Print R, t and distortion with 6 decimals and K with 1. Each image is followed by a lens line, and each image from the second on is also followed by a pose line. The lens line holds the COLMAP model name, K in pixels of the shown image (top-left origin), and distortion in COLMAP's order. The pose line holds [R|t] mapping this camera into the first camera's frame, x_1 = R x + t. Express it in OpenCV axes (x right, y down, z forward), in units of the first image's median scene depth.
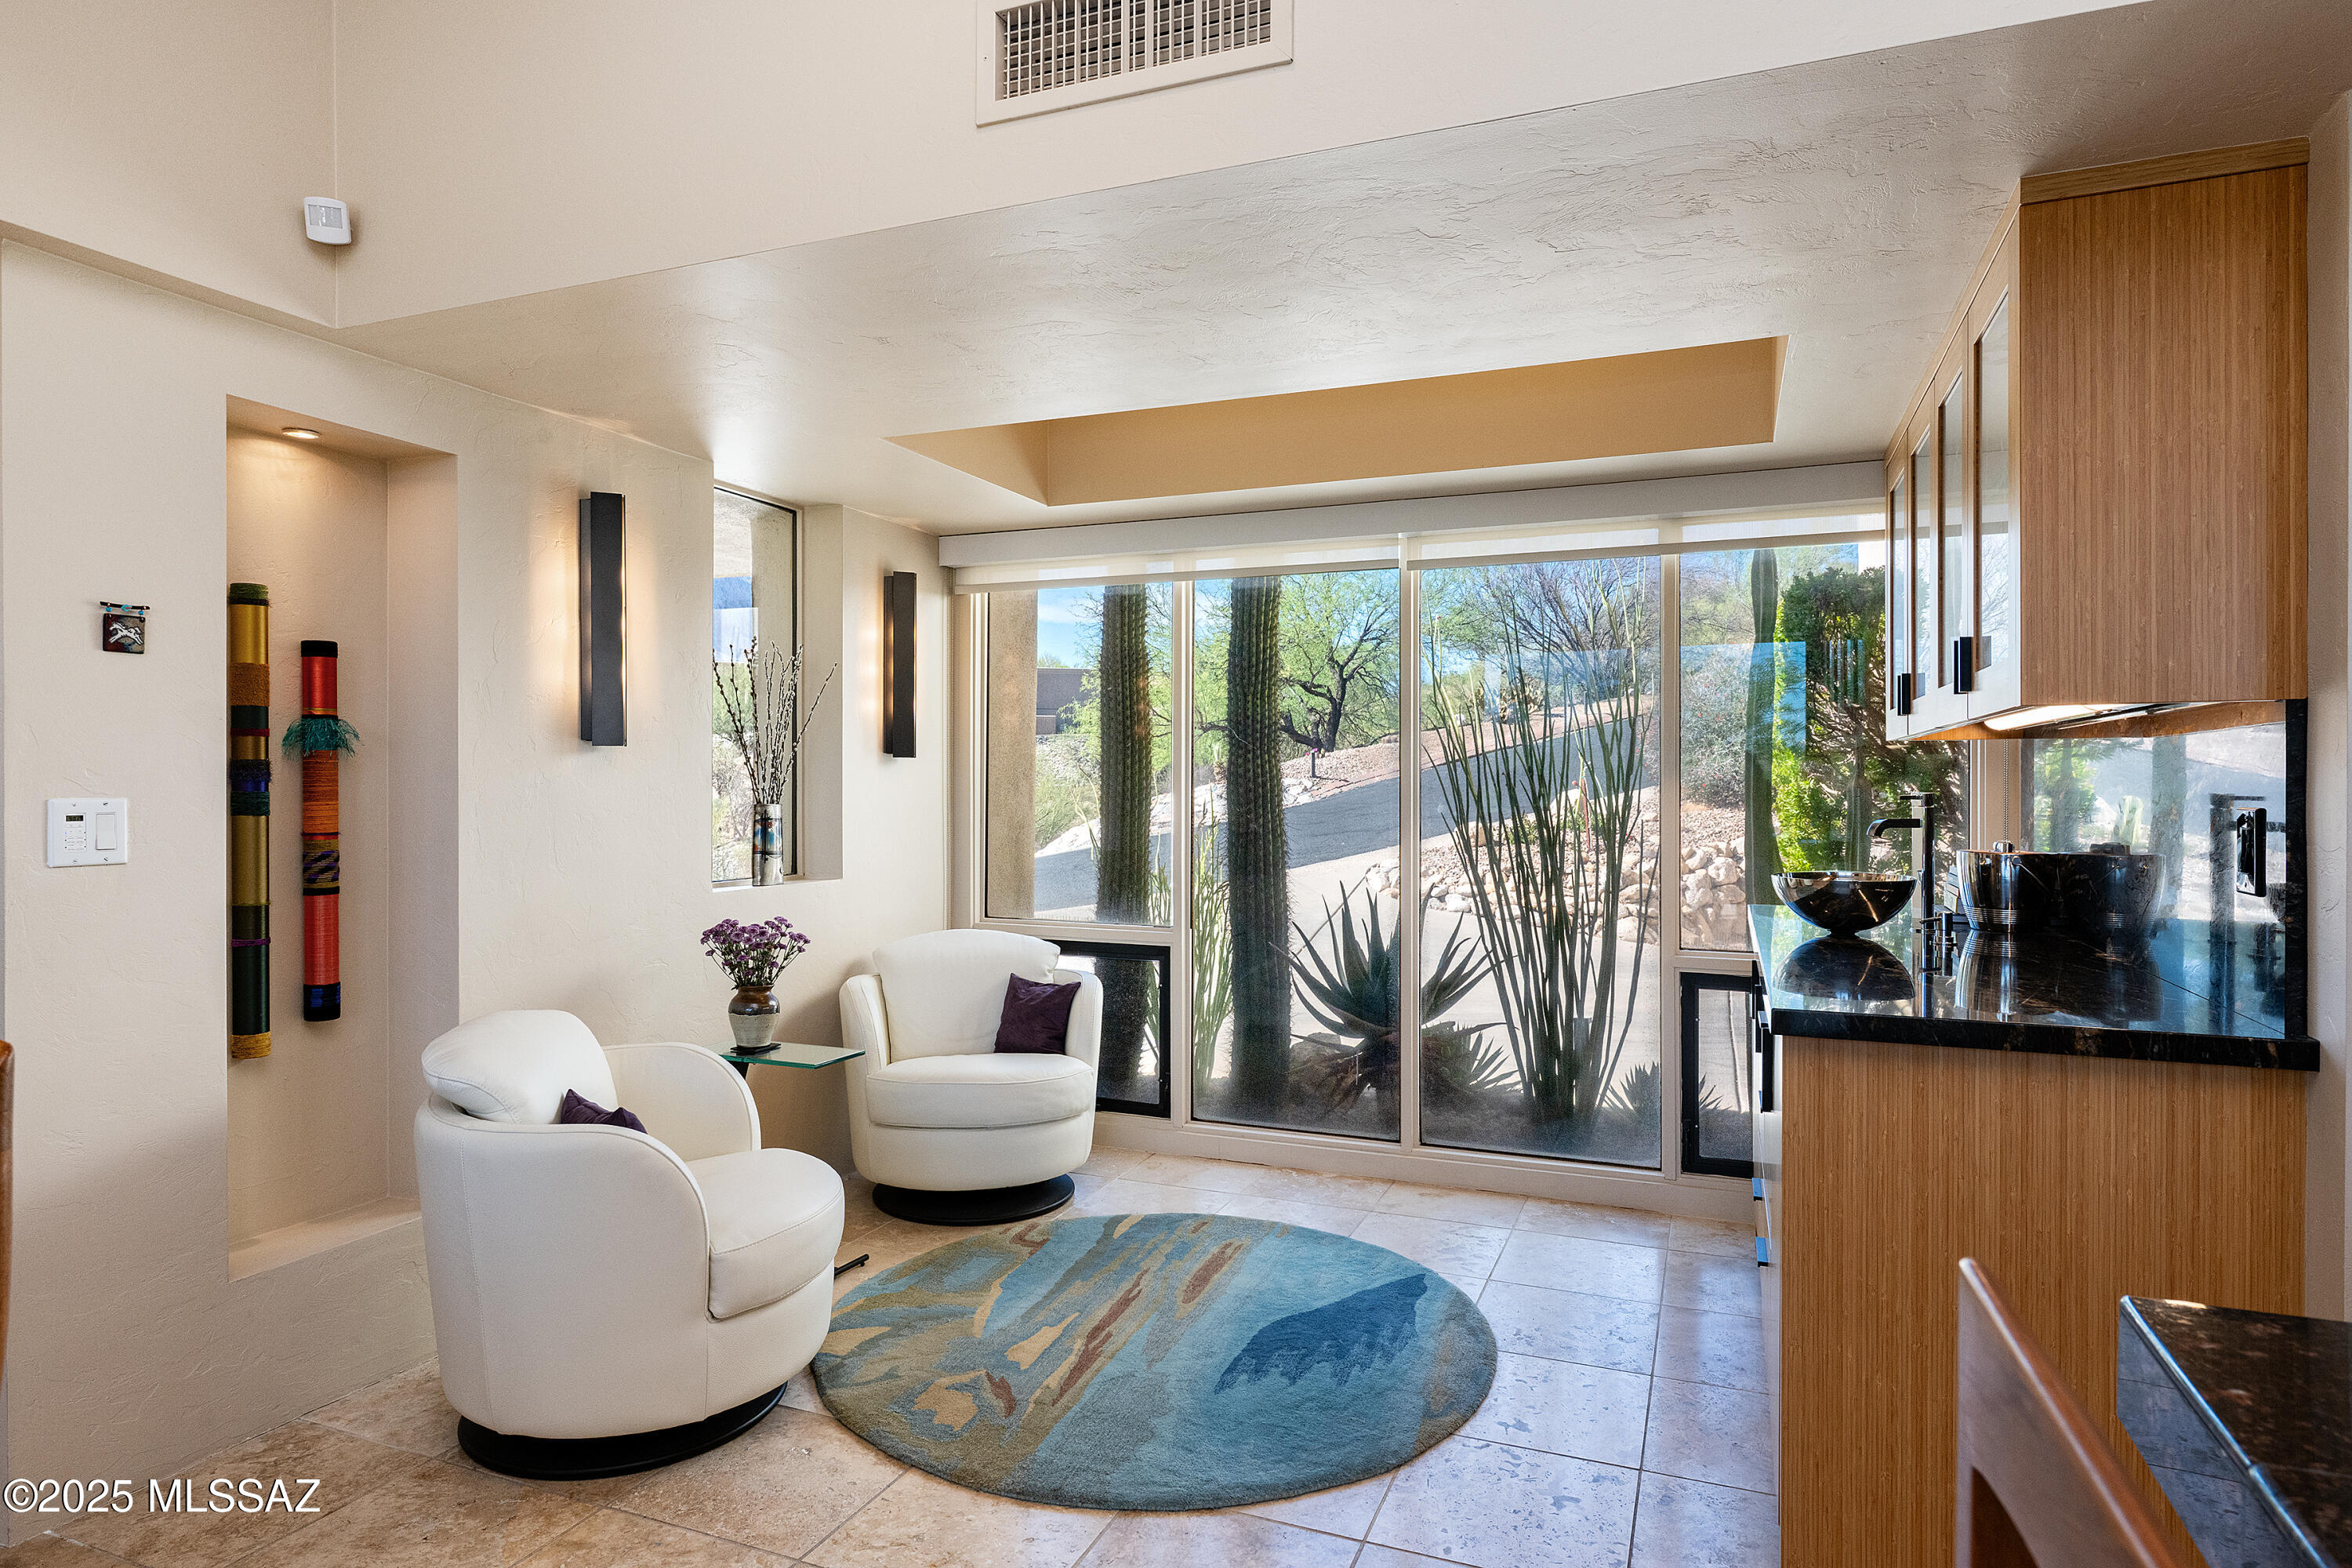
lens RADIAL K [[1310.3, 0, 1190.4], [0, 1310.3, 792.1], [0, 0, 1]] dist [-0.006851, -0.000158]
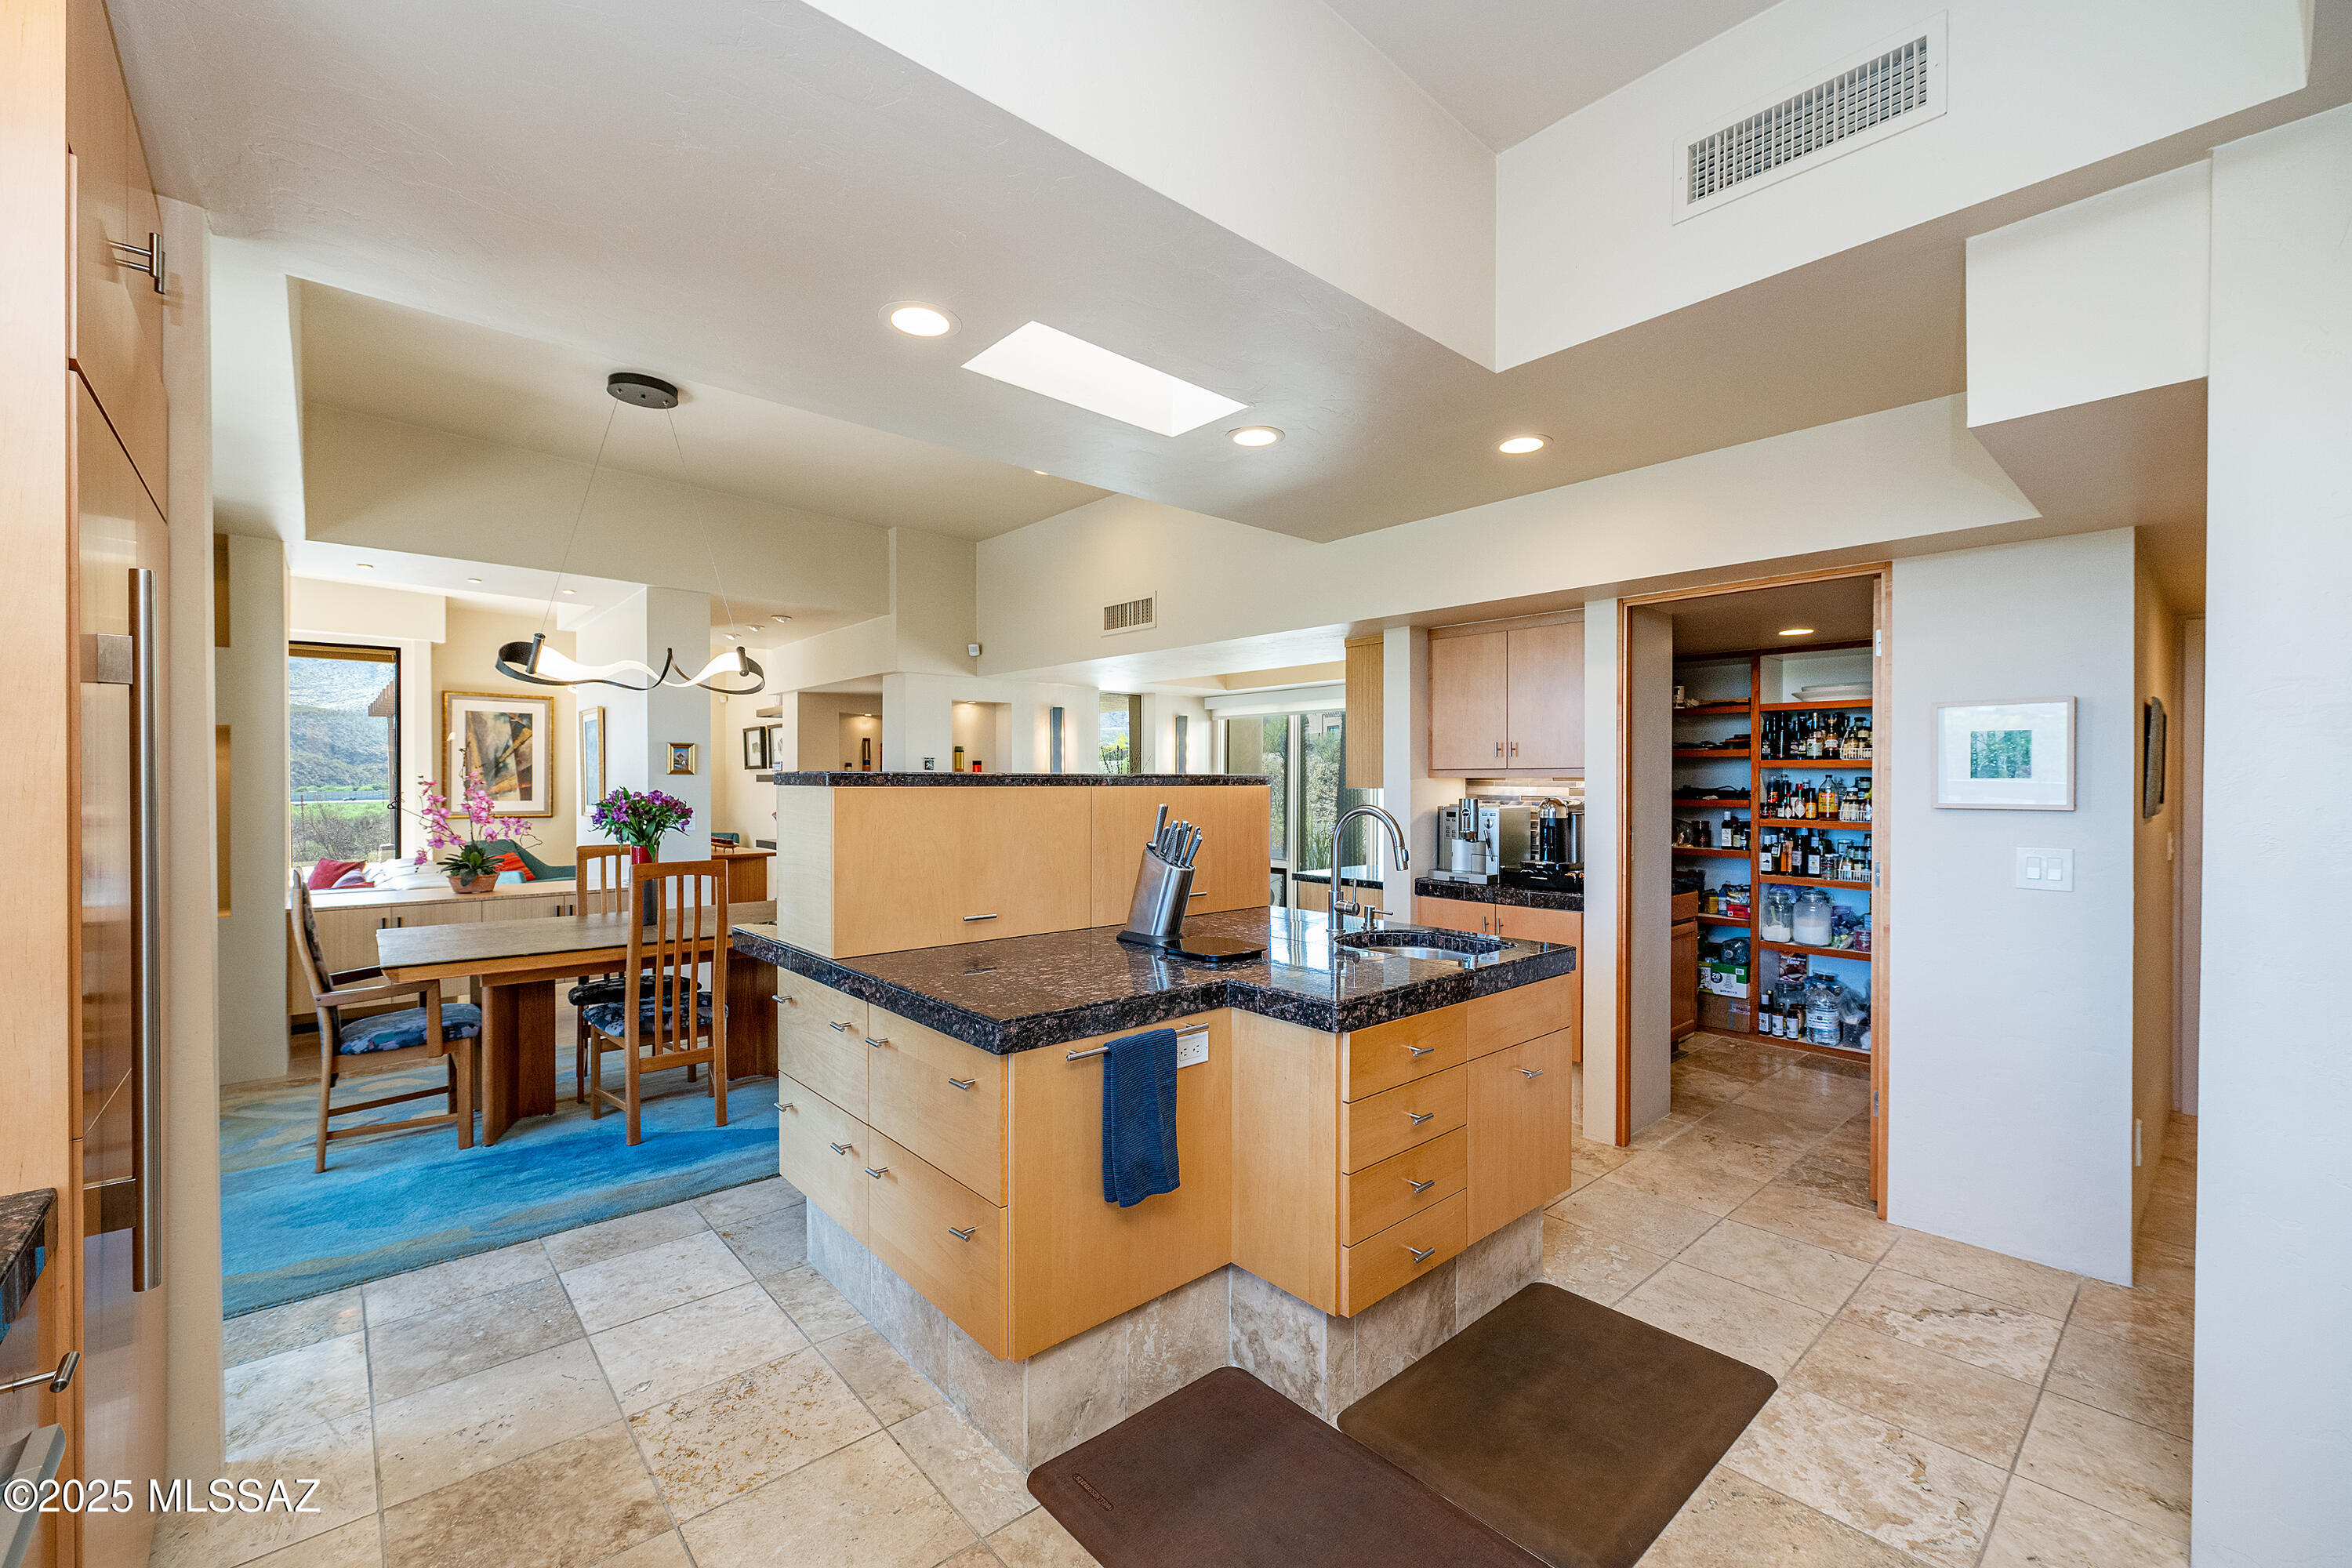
lens RADIAL K [[988.6, 0, 1199.1], [0, 988.6, 794.3], [0, 0, 1]] dist [0.000876, -0.000307]
pose [[0.901849, 0.005898, -0.432012, 0.982179], [-0.003275, 0.999971, 0.006815, -0.046134], [0.432040, -0.004732, 0.901842, -1.089814]]
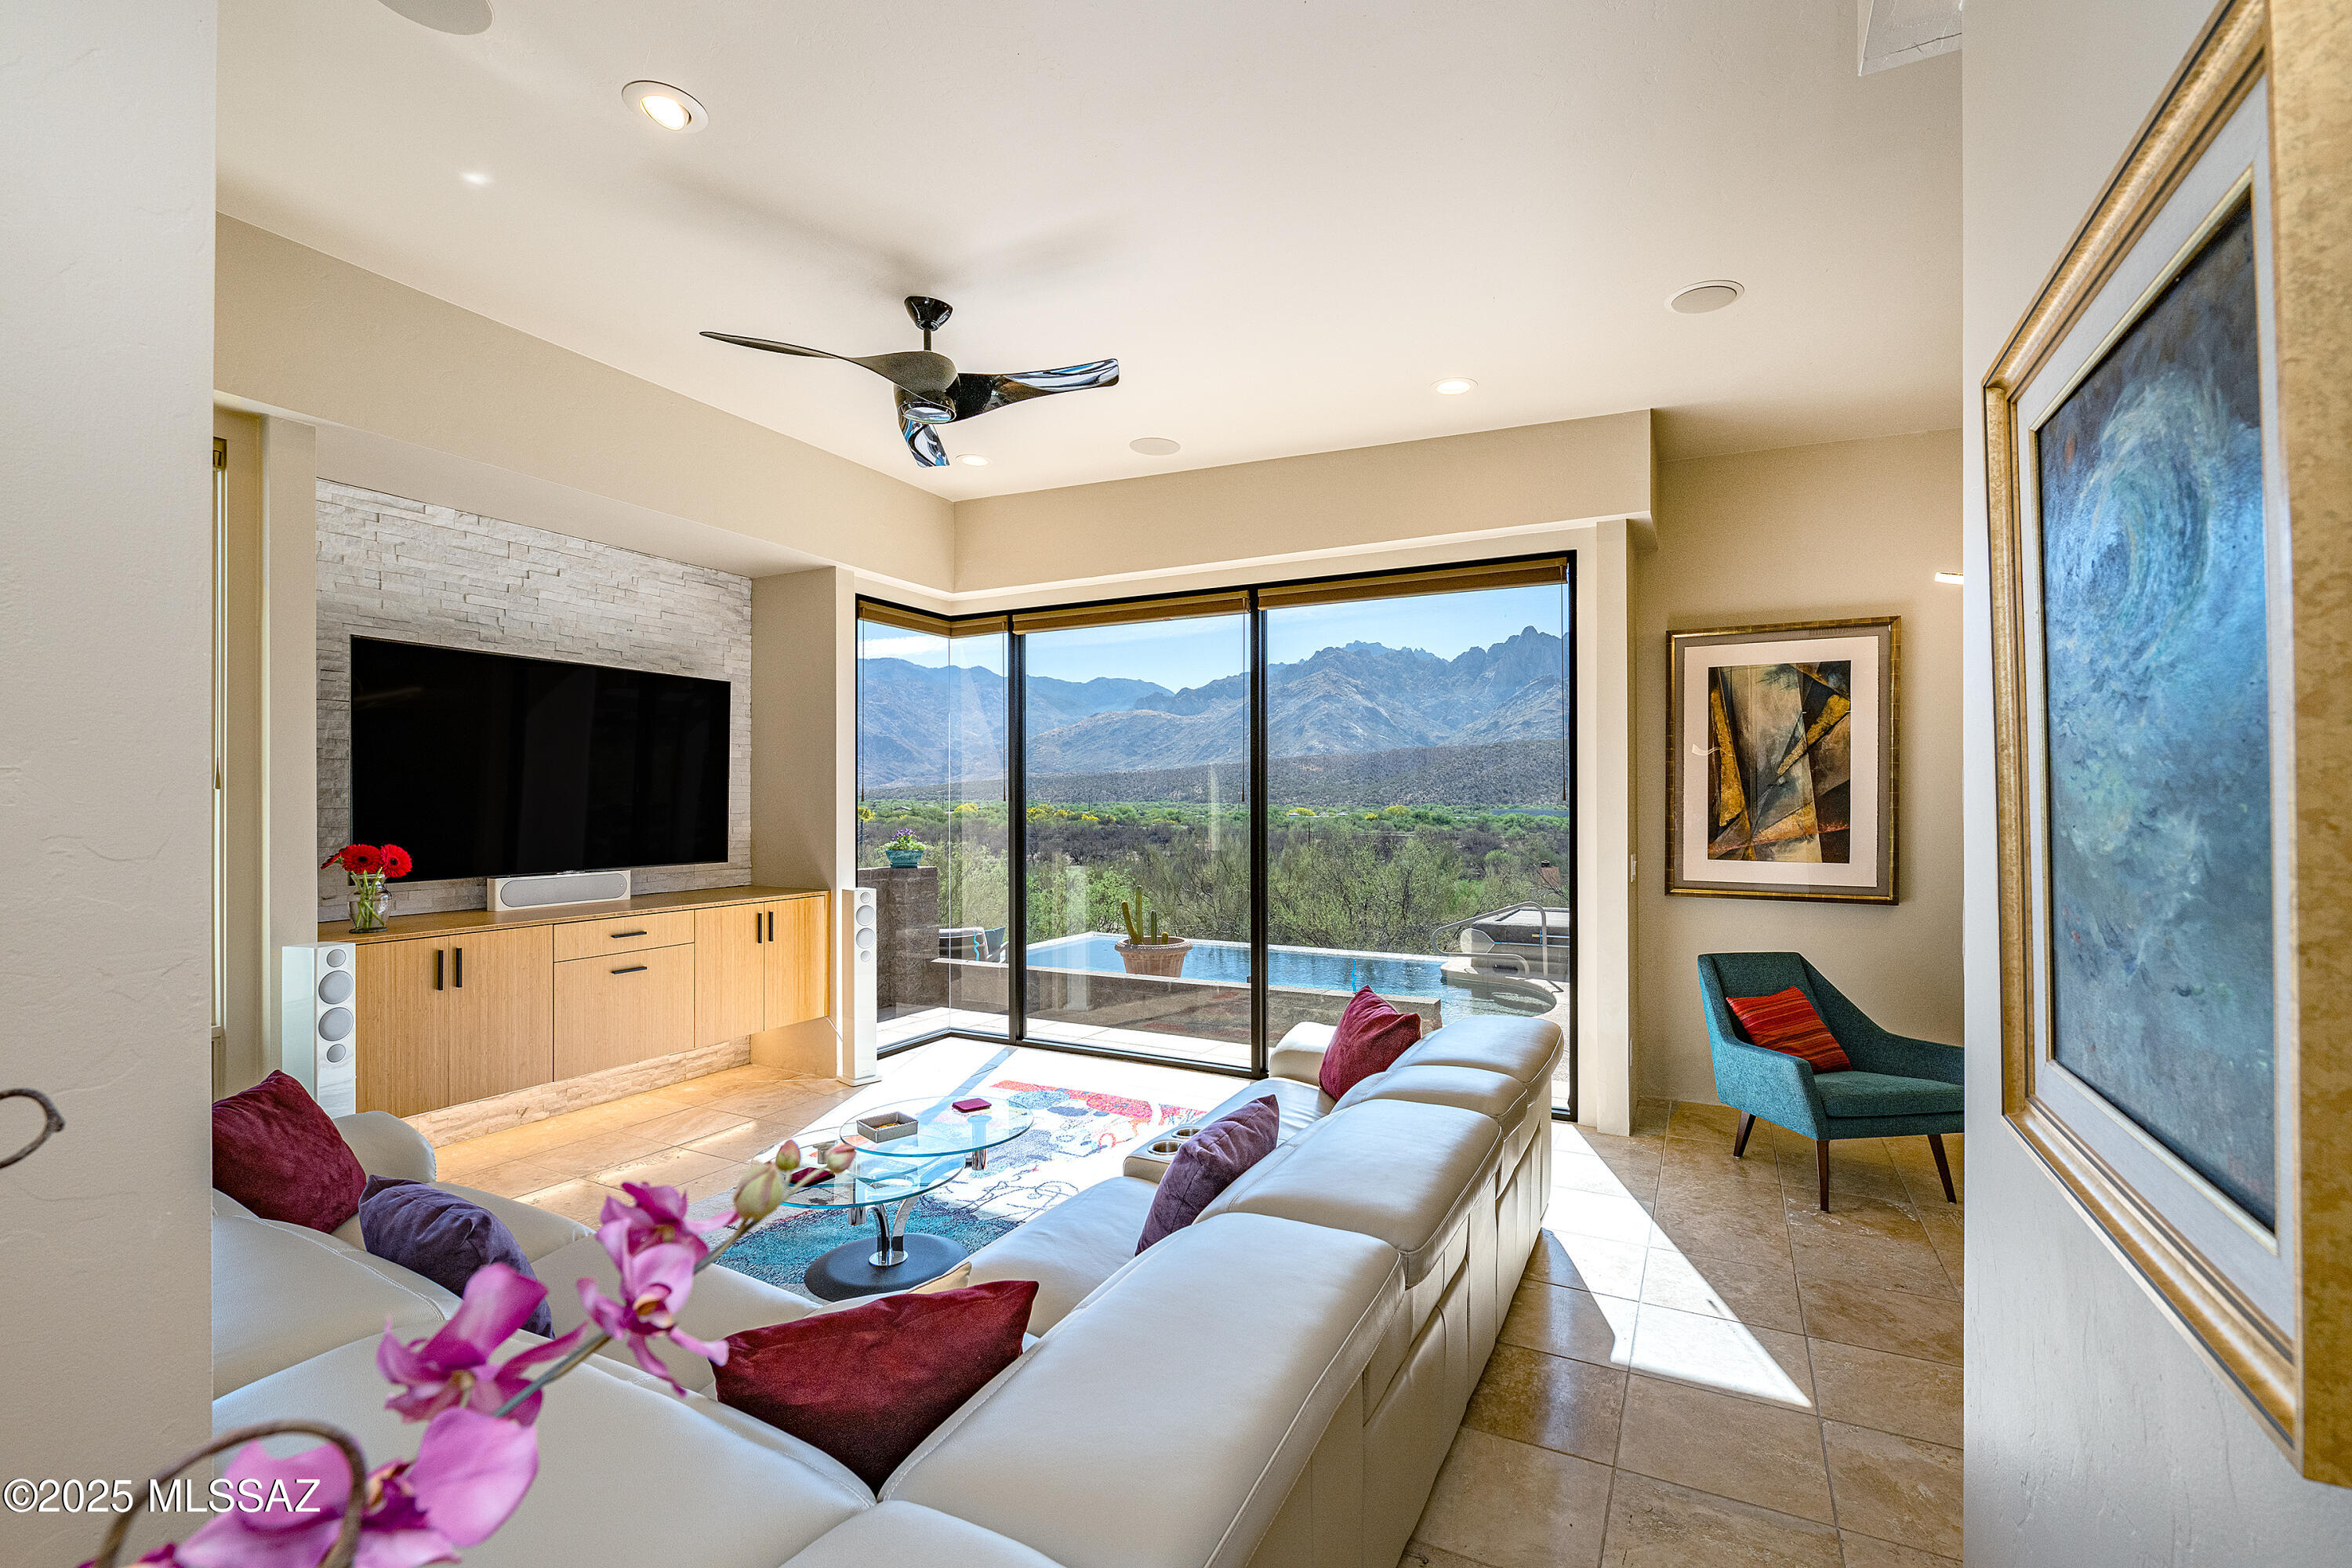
lens RADIAL K [[1021.1, 0, 1170.3], [0, 1021.1, 786.8], [0, 0, 1]] dist [-0.001166, -0.000622]
pose [[-0.101197, 0.003980, -0.994858, -1.070067], [0.002783, 0.999989, 0.003717, -0.119170], [0.994862, -0.002392, -0.101207, 0.217710]]
